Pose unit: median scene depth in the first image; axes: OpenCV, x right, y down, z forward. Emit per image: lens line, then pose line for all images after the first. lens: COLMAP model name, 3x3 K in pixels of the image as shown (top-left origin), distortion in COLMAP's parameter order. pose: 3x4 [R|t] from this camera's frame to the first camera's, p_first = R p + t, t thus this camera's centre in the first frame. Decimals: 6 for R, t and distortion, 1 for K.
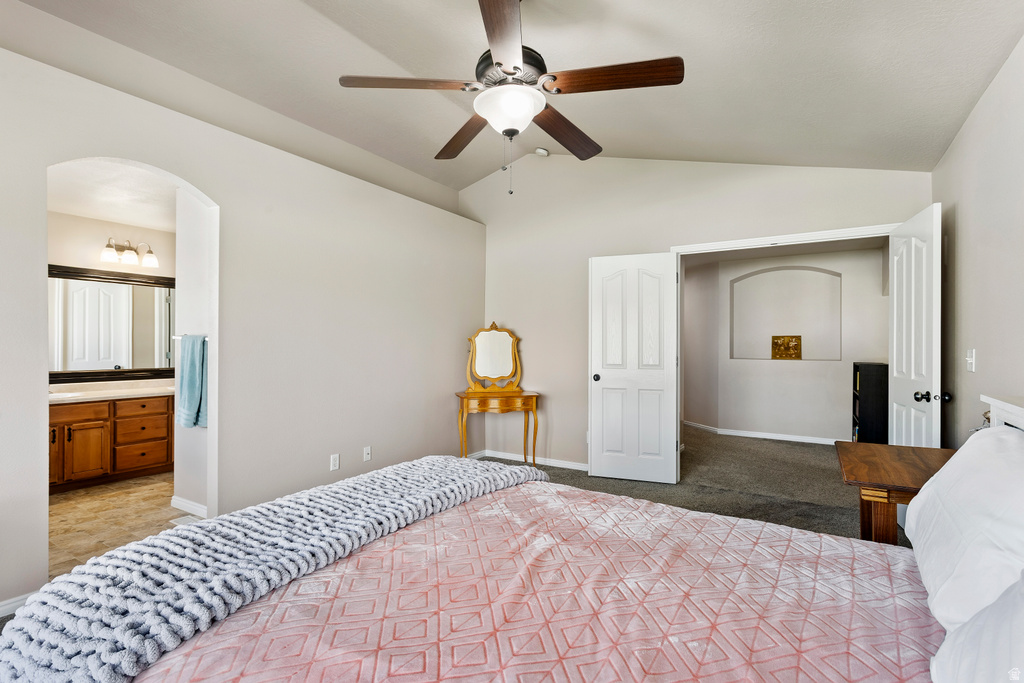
lens RADIAL K [[488.3, 0, 512.4], [0, 488.3, 337.1], [0, 0, 1]] dist [0.000151, 0.000174]
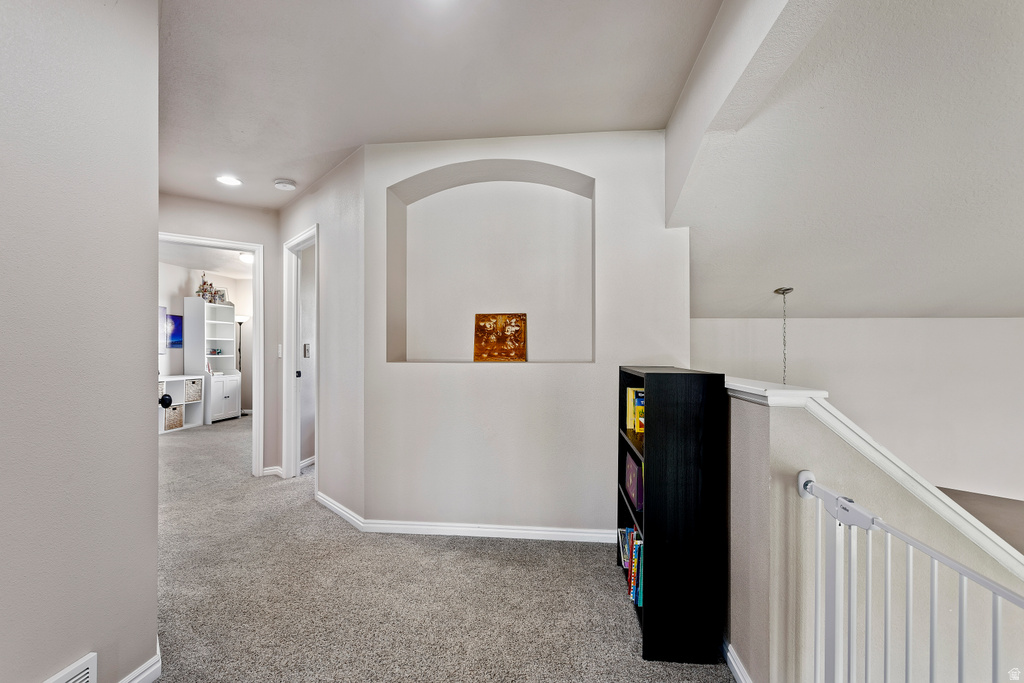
lens RADIAL K [[488.3, 0, 509.1], [0, 488.3, 347.8], [0, 0, 1]] dist [0.000151, 0.000174]
pose [[0.902470, 0.000926, 0.430751, 0.358308], [-0.008934, 0.999823, 0.016568, 0.023847], [-0.430659, -0.018801, 0.902319, 0.553777]]
